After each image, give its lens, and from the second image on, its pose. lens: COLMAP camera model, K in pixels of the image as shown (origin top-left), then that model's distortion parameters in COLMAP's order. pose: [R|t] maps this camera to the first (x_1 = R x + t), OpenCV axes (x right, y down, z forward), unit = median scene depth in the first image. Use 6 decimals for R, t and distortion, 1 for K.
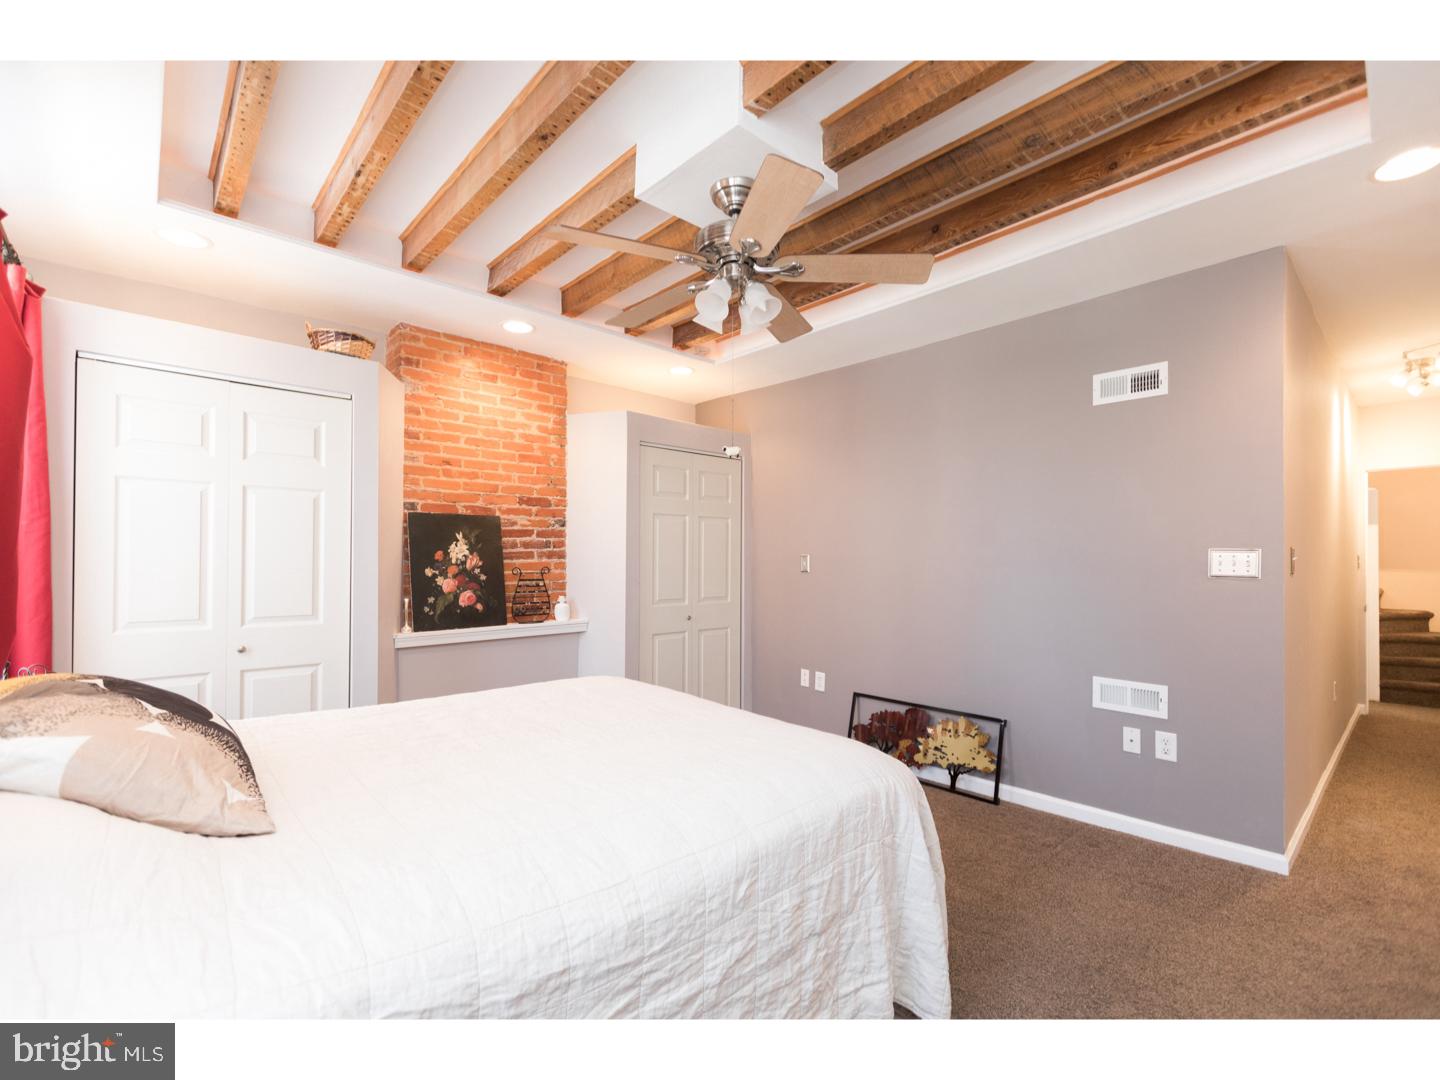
lens RADIAL K [[652.1, 0, 728.2], [0, 652.1, 545.4], [0, 0, 1]] dist [-0.000659, -0.000240]
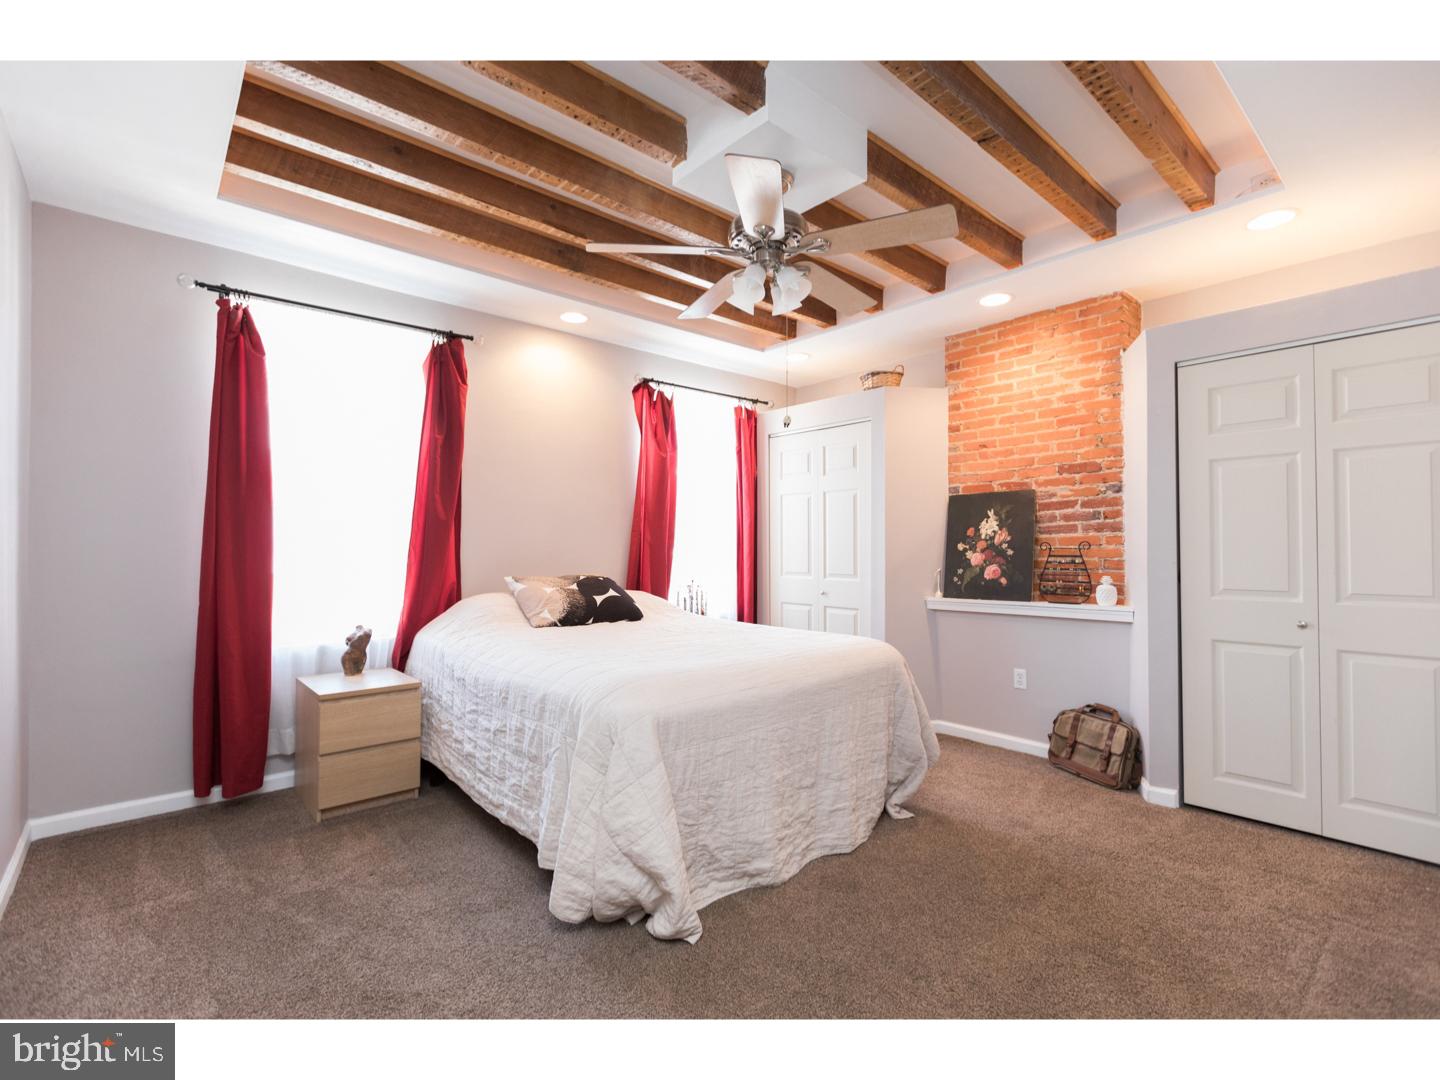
lens RADIAL K [[652.1, 0, 728.2], [0, 652.1, 545.4], [0, 0, 1]] dist [-0.000659, -0.000240]
pose [[-0.021771, -0.021733, -0.999527, 0.631895], [0.012197, 0.999684, -0.022002, 0.054470], [0.999689, -0.012670, -0.021499, 0.577121]]
